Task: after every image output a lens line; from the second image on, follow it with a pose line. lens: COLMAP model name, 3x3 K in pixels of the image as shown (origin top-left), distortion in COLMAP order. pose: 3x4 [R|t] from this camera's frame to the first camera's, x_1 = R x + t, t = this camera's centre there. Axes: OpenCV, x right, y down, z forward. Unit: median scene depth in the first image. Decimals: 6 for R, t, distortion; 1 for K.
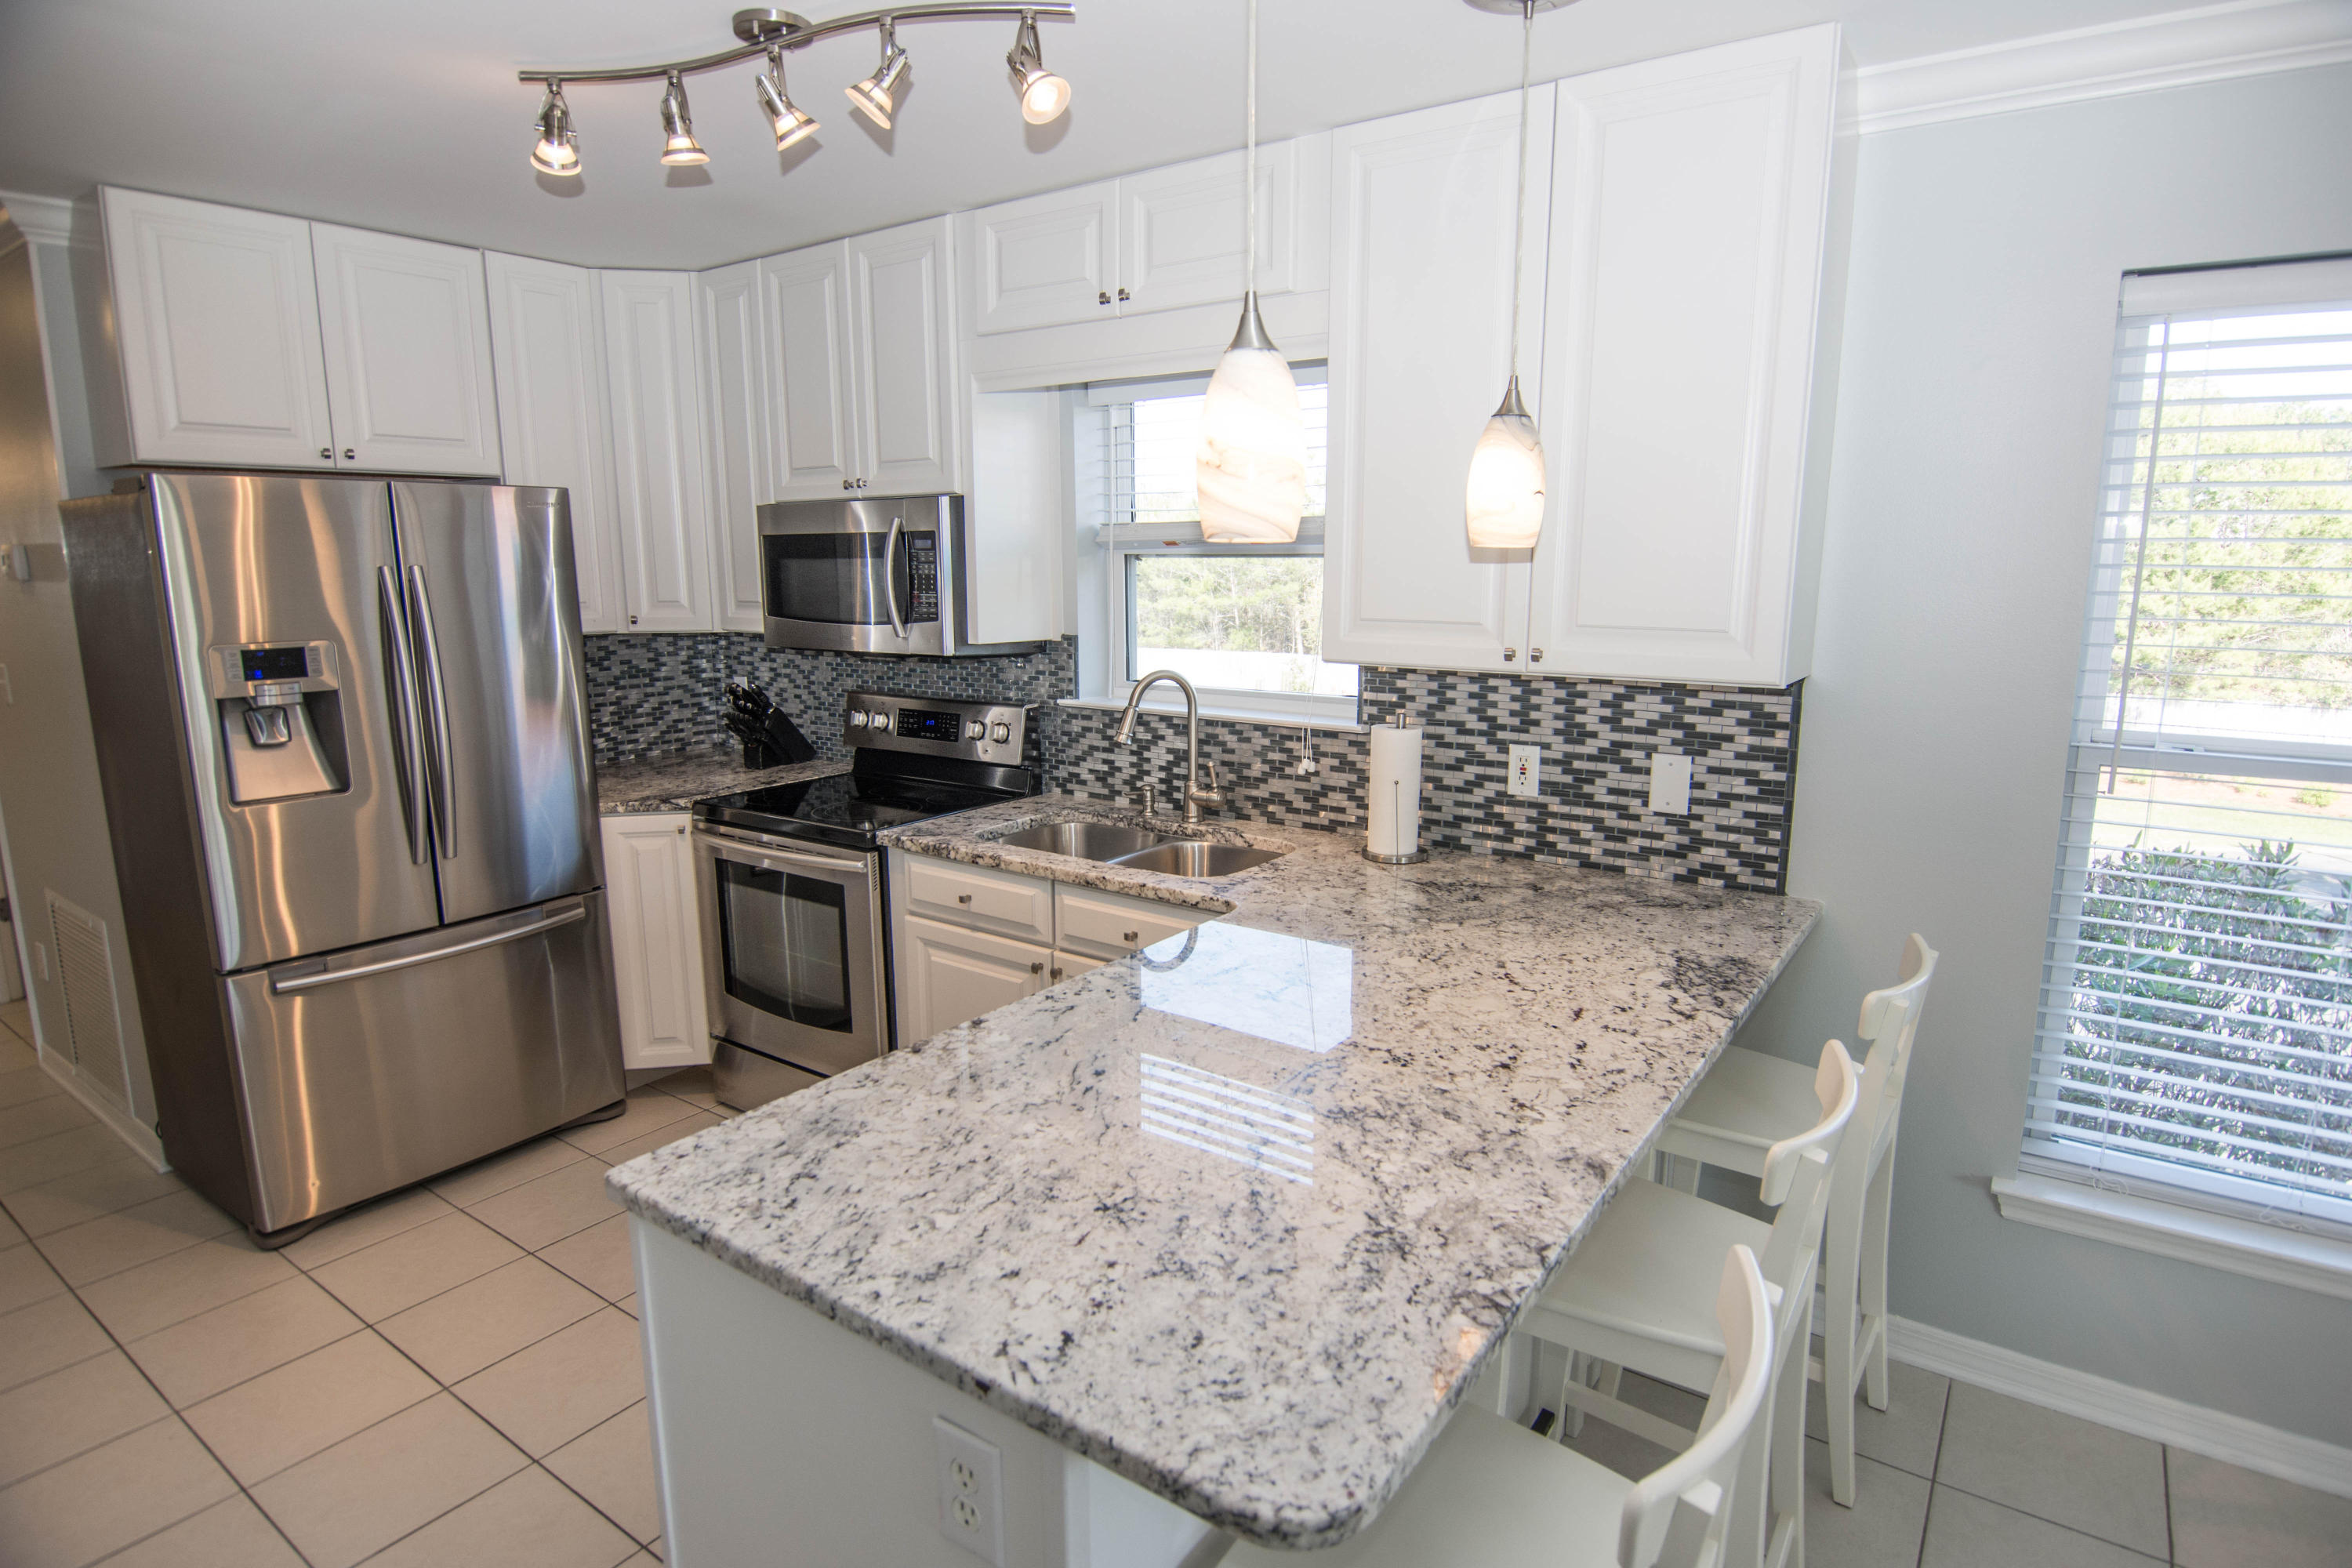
lens RADIAL K [[1240.5, 0, 1197.1], [0, 1240.5, 783.3], [0, 0, 1]] dist [0.005619, -0.020929]
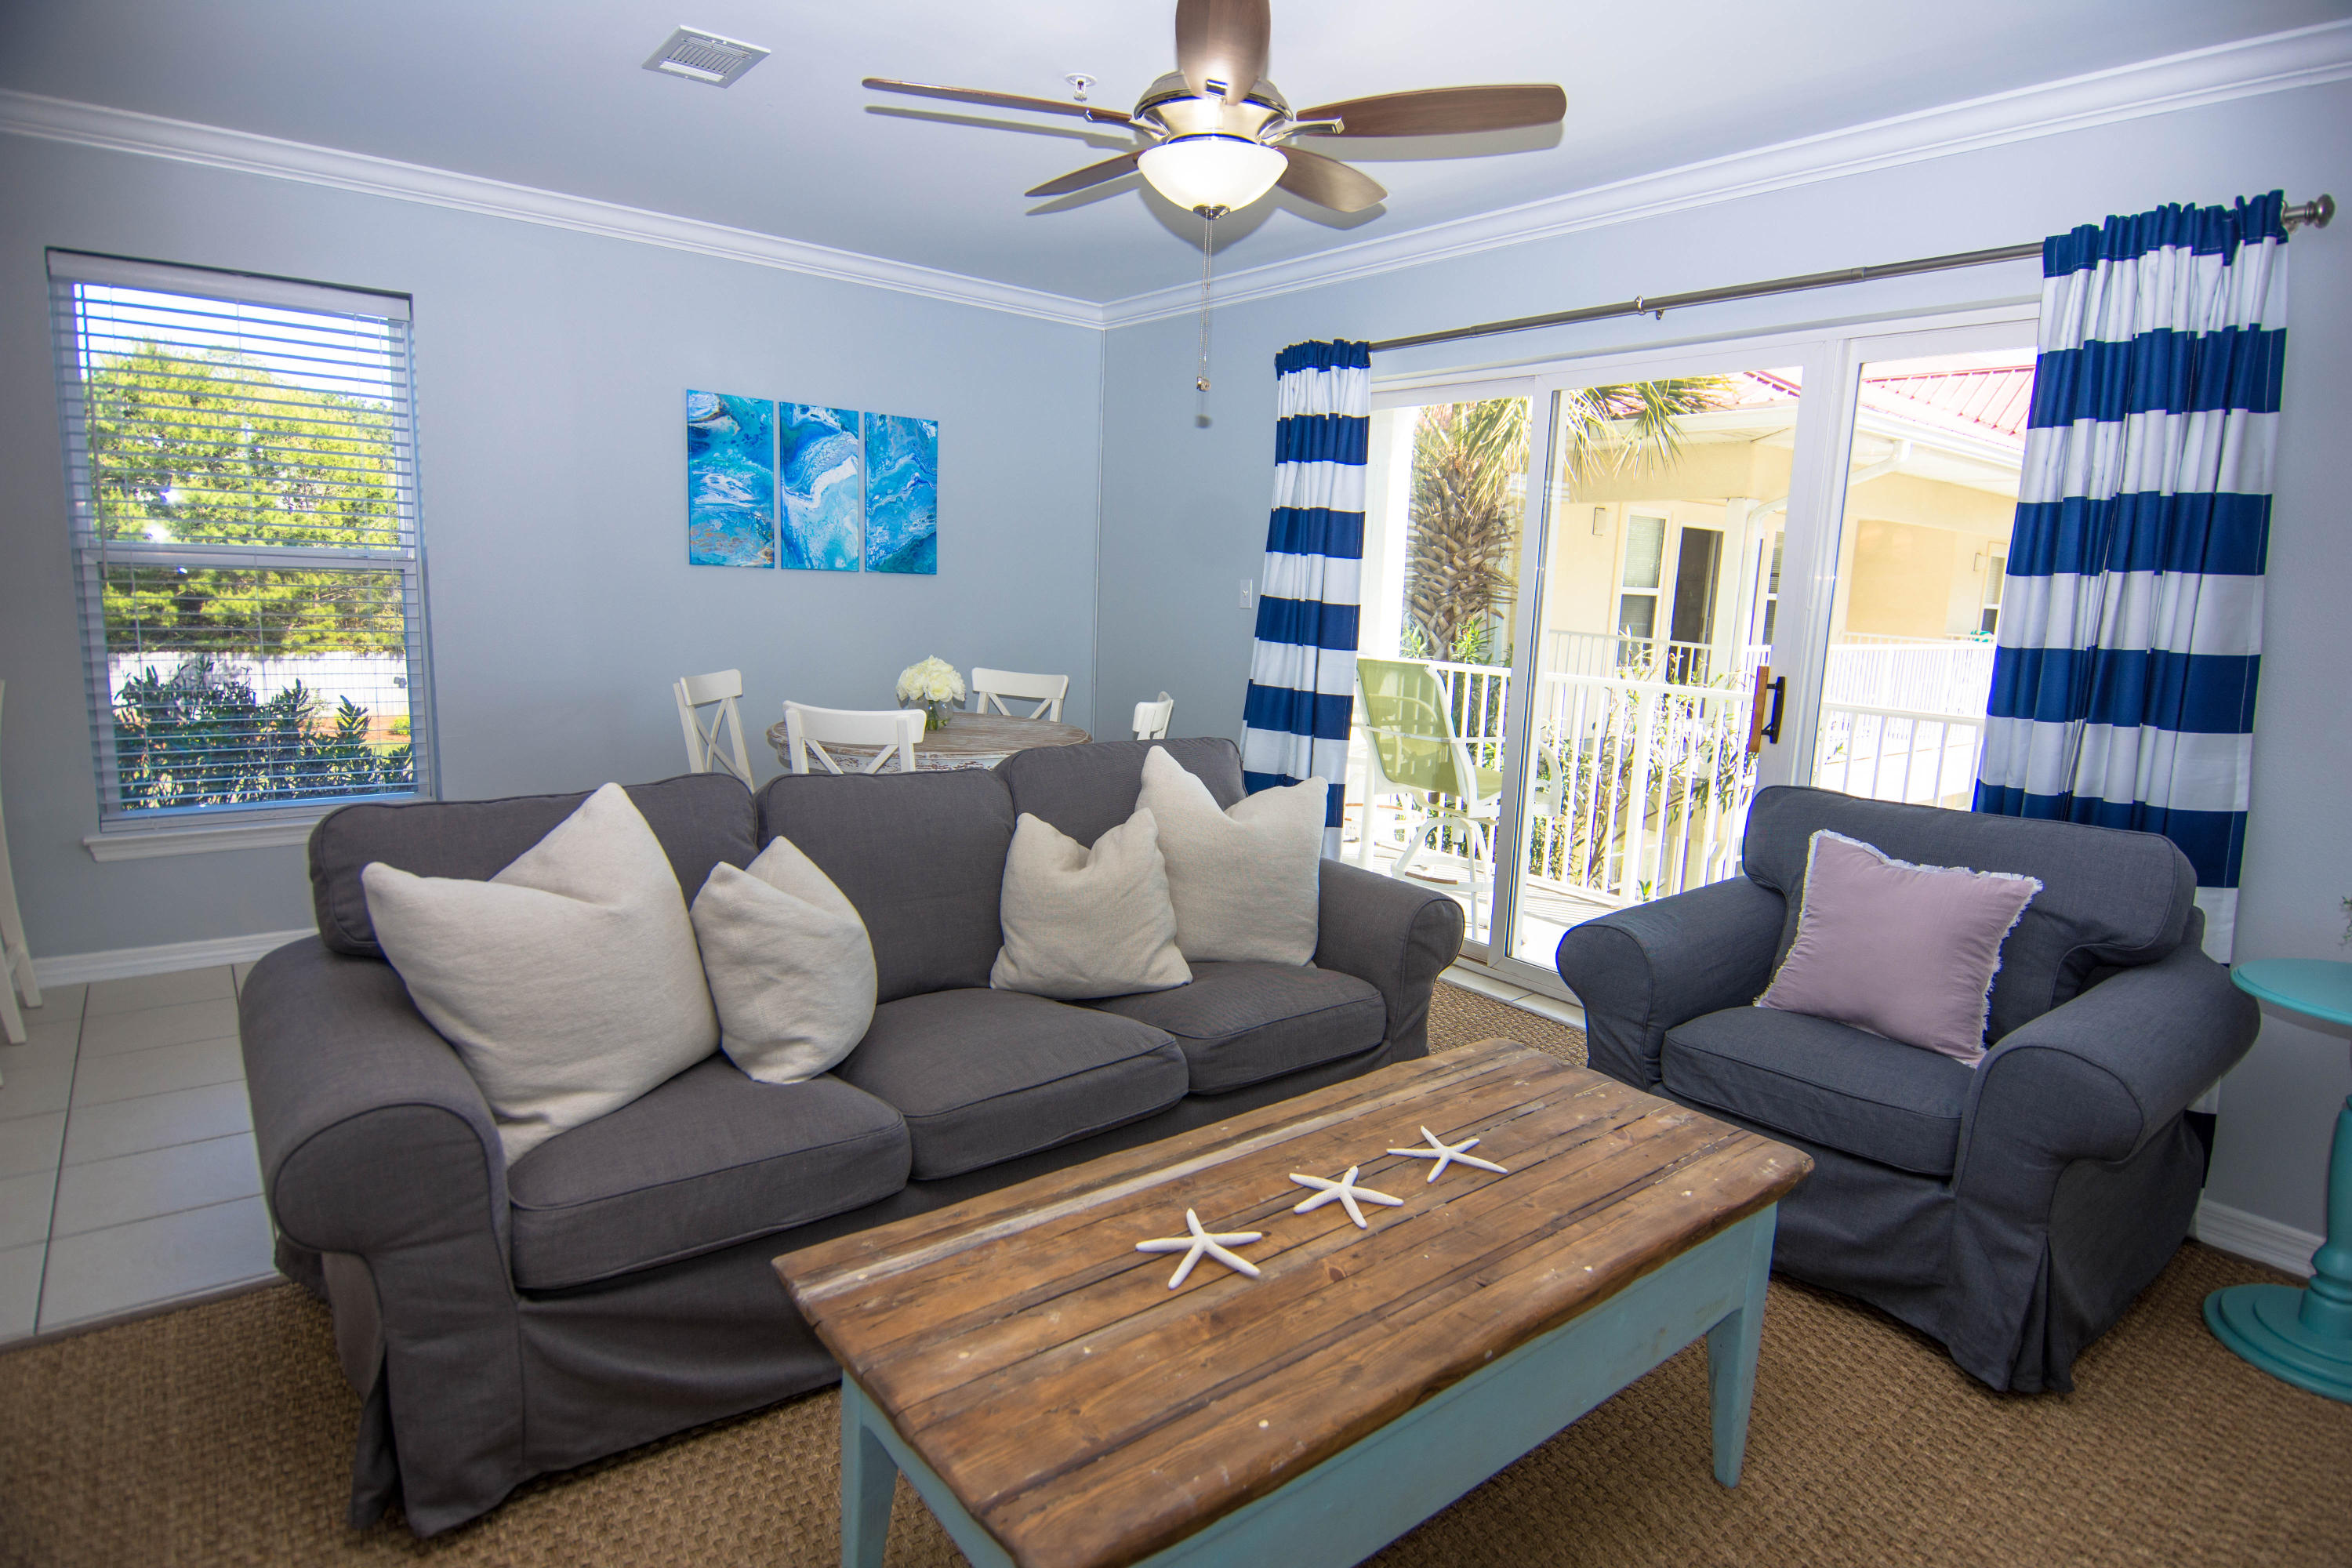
lens RADIAL K [[1240.5, 0, 1197.1], [0, 1240.5, 783.3], [0, 0, 1]] dist [0.005619, -0.020929]
pose [[0.267314, -0.147190, 0.952301, -0.352558], [0.129486, 0.984789, 0.115865, 0.215452], [-0.954870, 0.092337, 0.282307, -0.621650]]
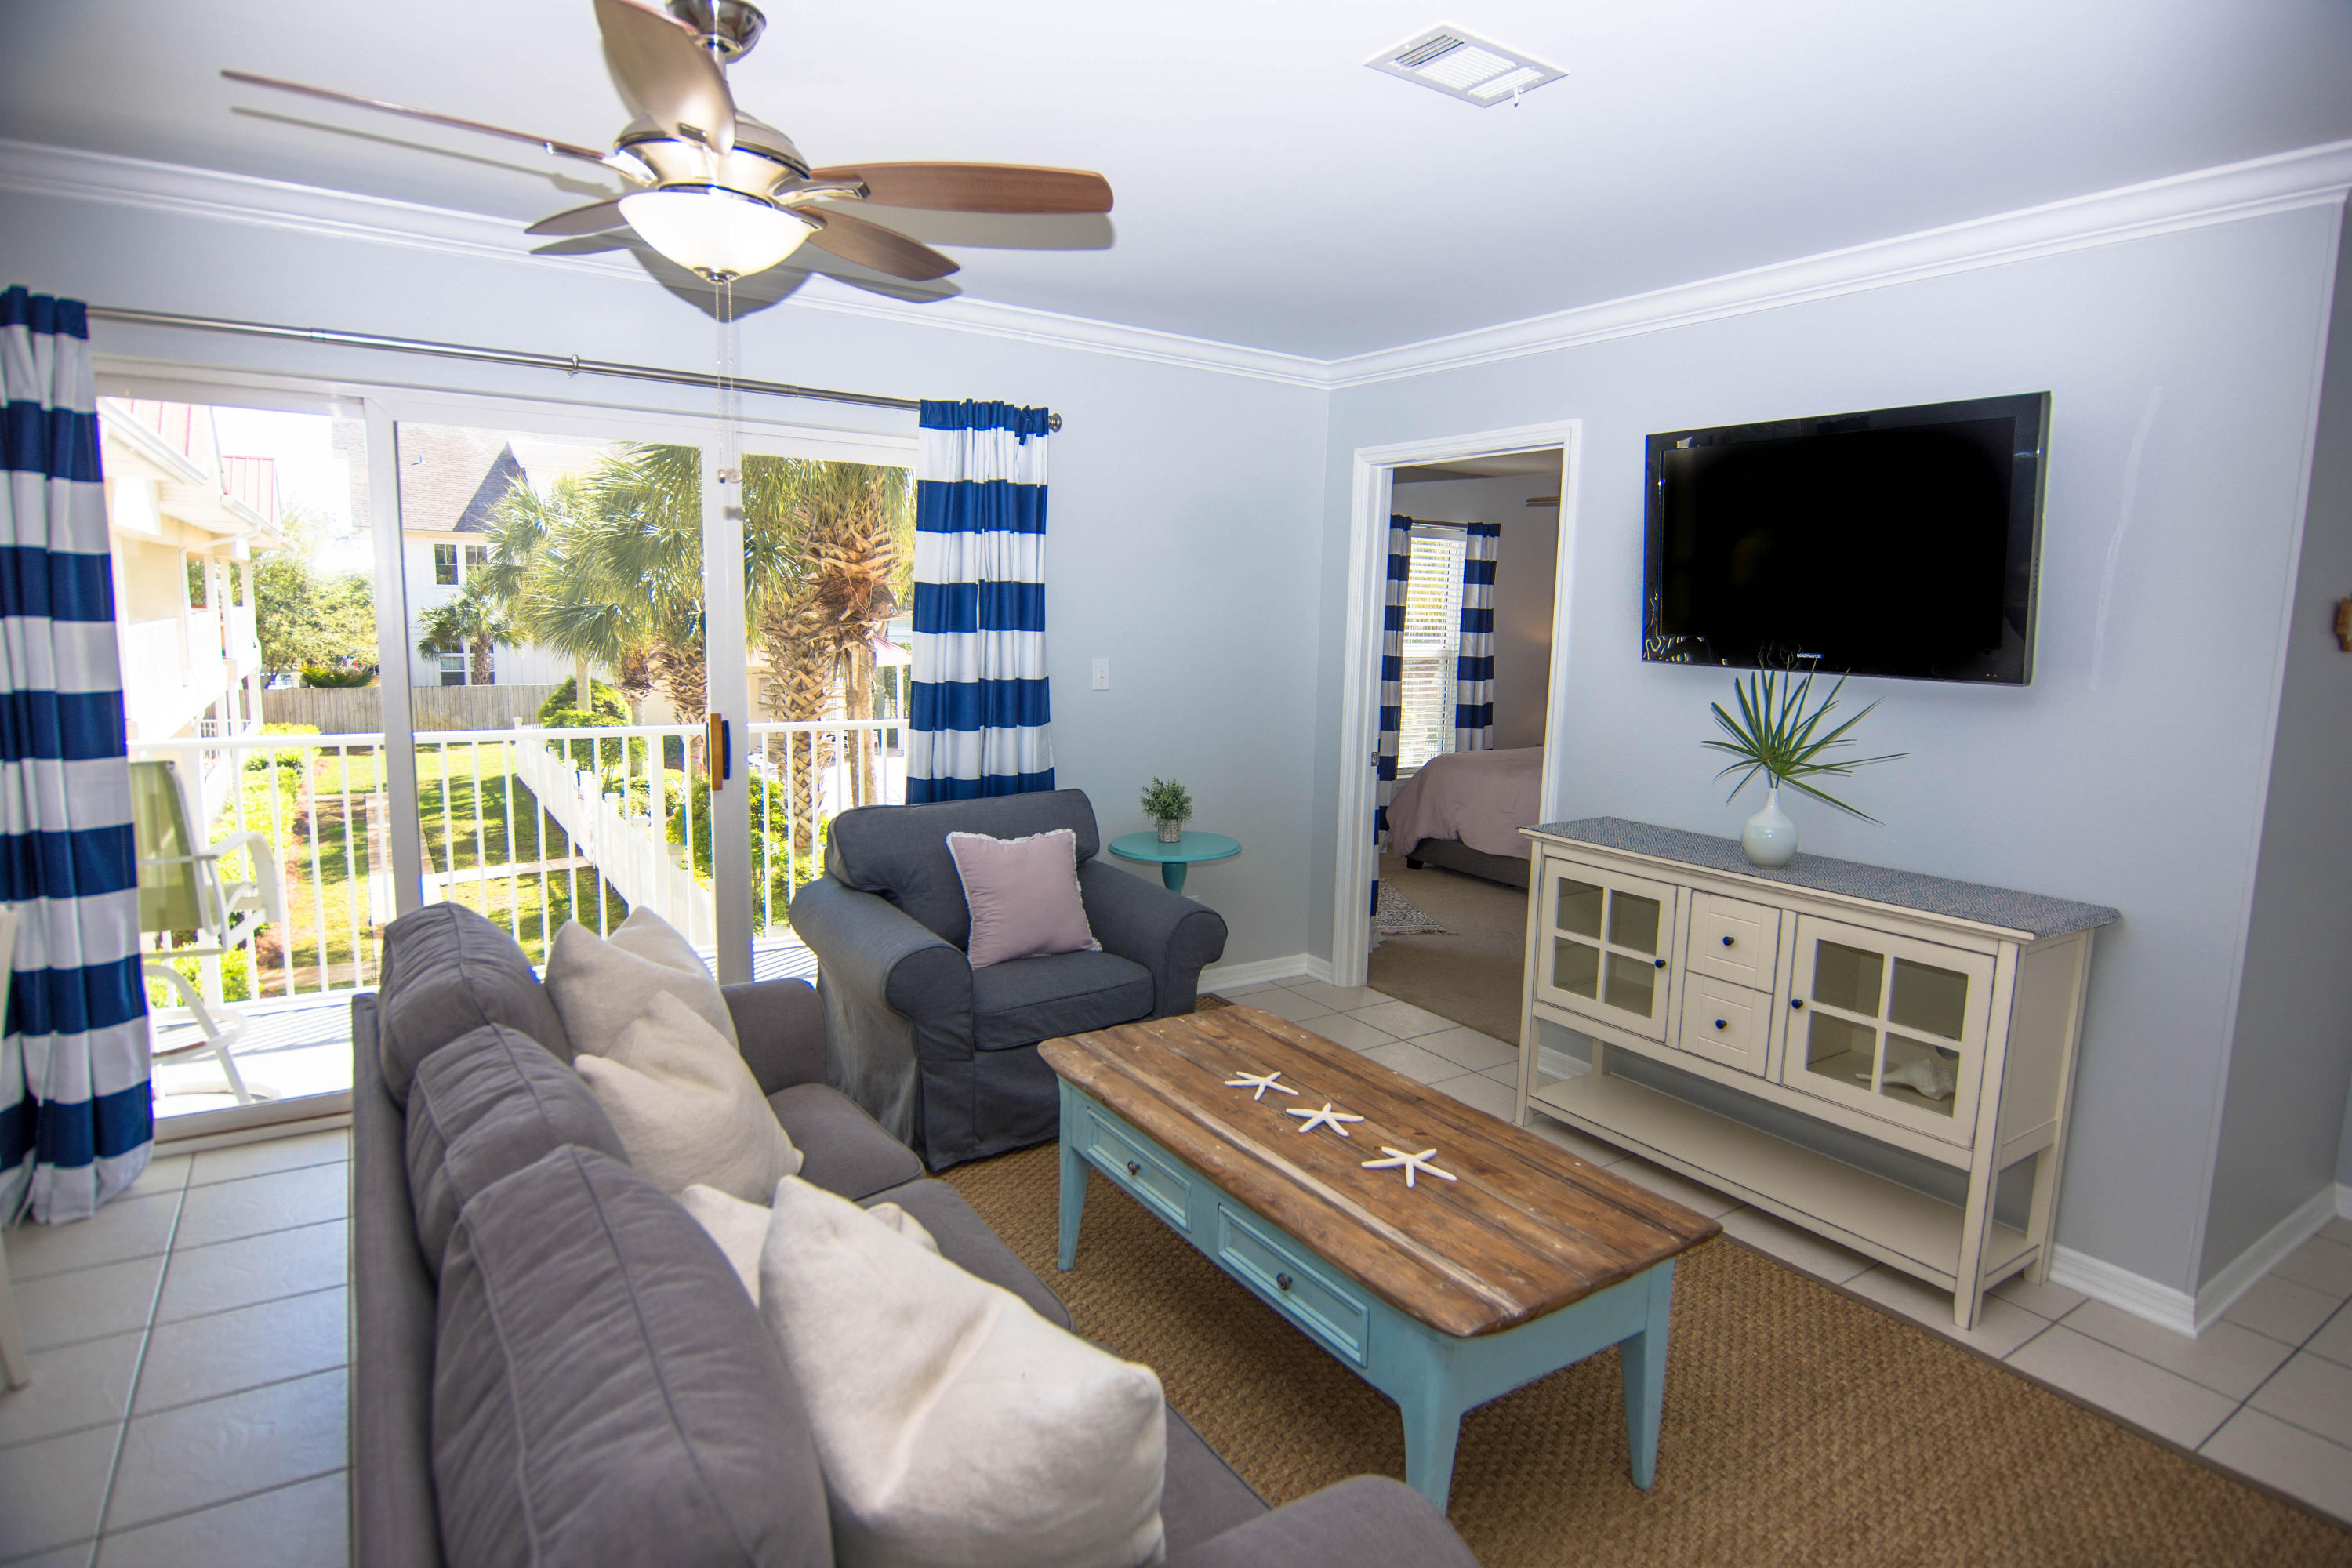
lens RADIAL K [[1240.5, 0, 1197.1], [0, 1240.5, 783.3], [0, 0, 1]] dist [0.005619, -0.020929]
pose [[-0.933770, -0.073942, 0.350153, -0.008320], [0.037671, 0.952678, 0.301637, -0.002617], [-0.355887, 0.294850, -0.886797, 0.222829]]
